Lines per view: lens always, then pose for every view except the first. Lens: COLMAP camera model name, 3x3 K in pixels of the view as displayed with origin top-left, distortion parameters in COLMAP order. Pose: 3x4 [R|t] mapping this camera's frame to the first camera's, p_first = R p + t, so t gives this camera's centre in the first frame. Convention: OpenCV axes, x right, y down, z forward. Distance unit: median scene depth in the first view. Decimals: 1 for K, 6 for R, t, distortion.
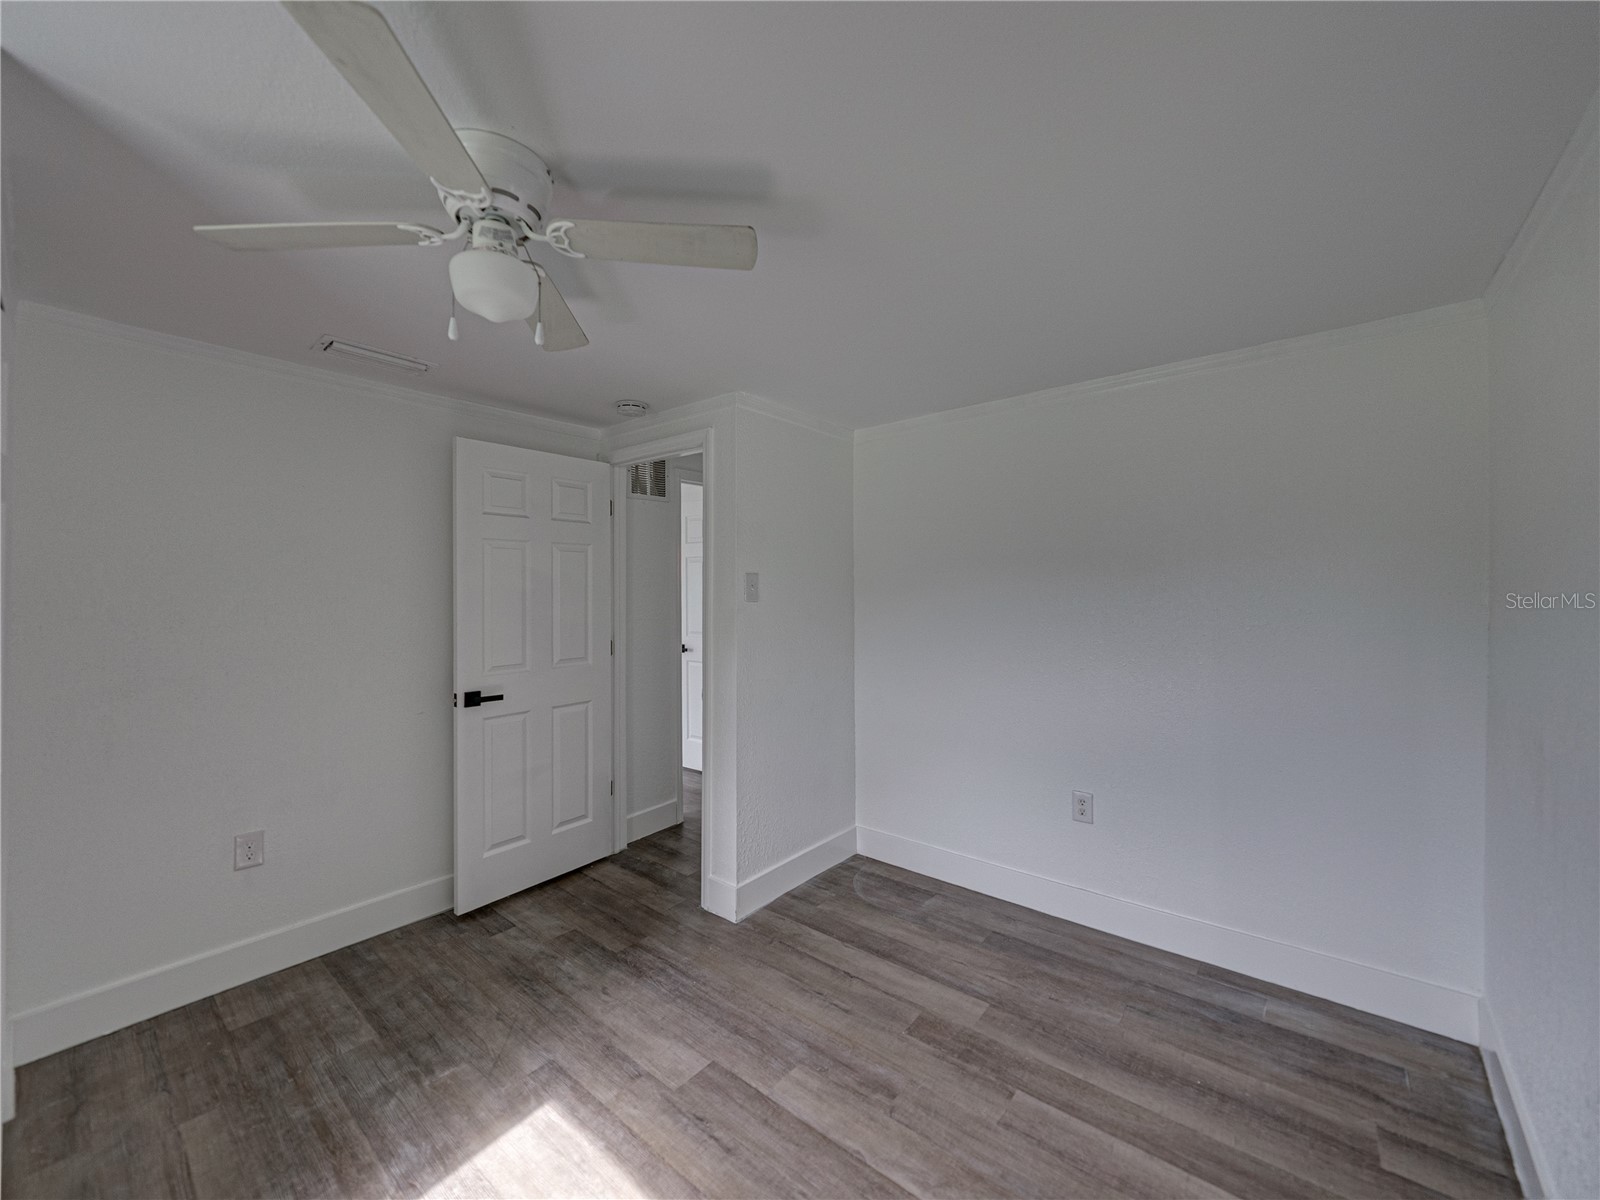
lens RADIAL K [[615.0, 0, 801.2], [0, 615.0, 585.3], [0, 0, 1]] dist [-0.002040, -0.000138]
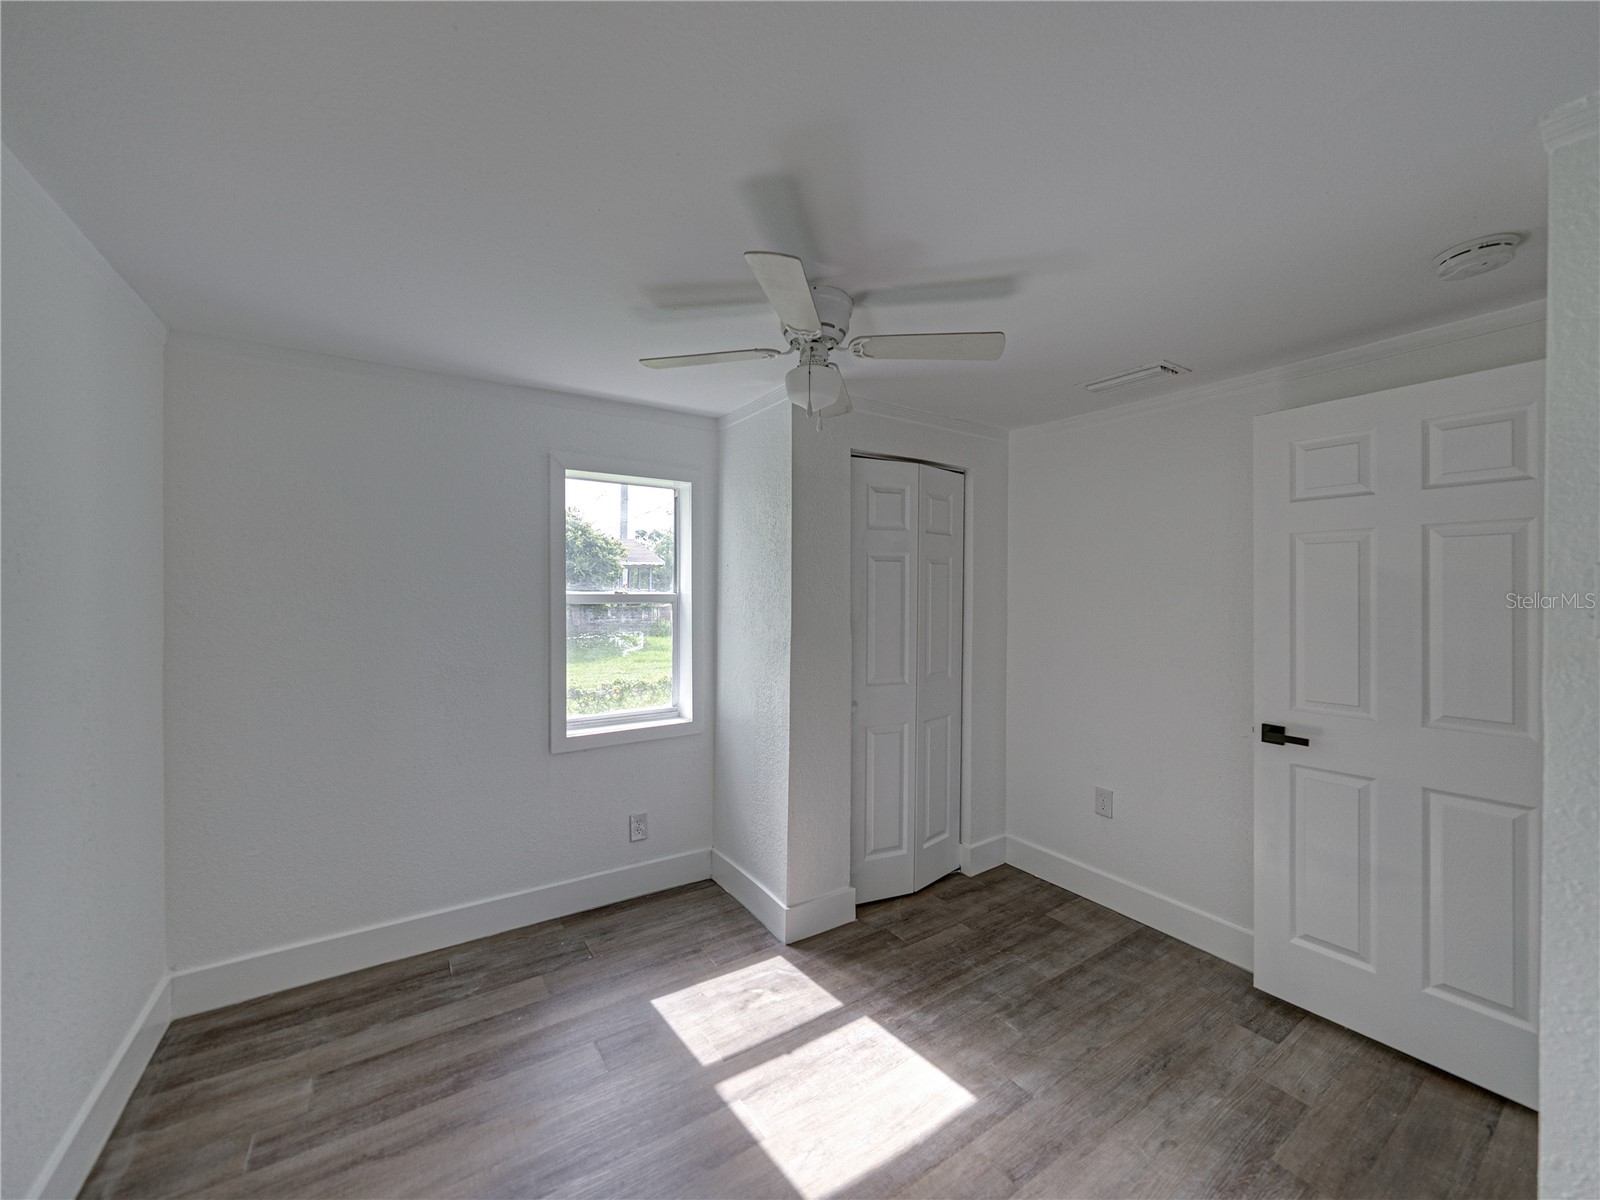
lens RADIAL K [[615.0, 0, 801.2], [0, 615.0, 585.3], [0, 0, 1]] dist [-0.002040, -0.000138]
pose [[-0.268415, -0.005148, -0.963289, 0.557536], [0.003016, 0.999976, -0.006185, -0.009721], [0.963299, -0.004565, -0.268394, 0.842273]]
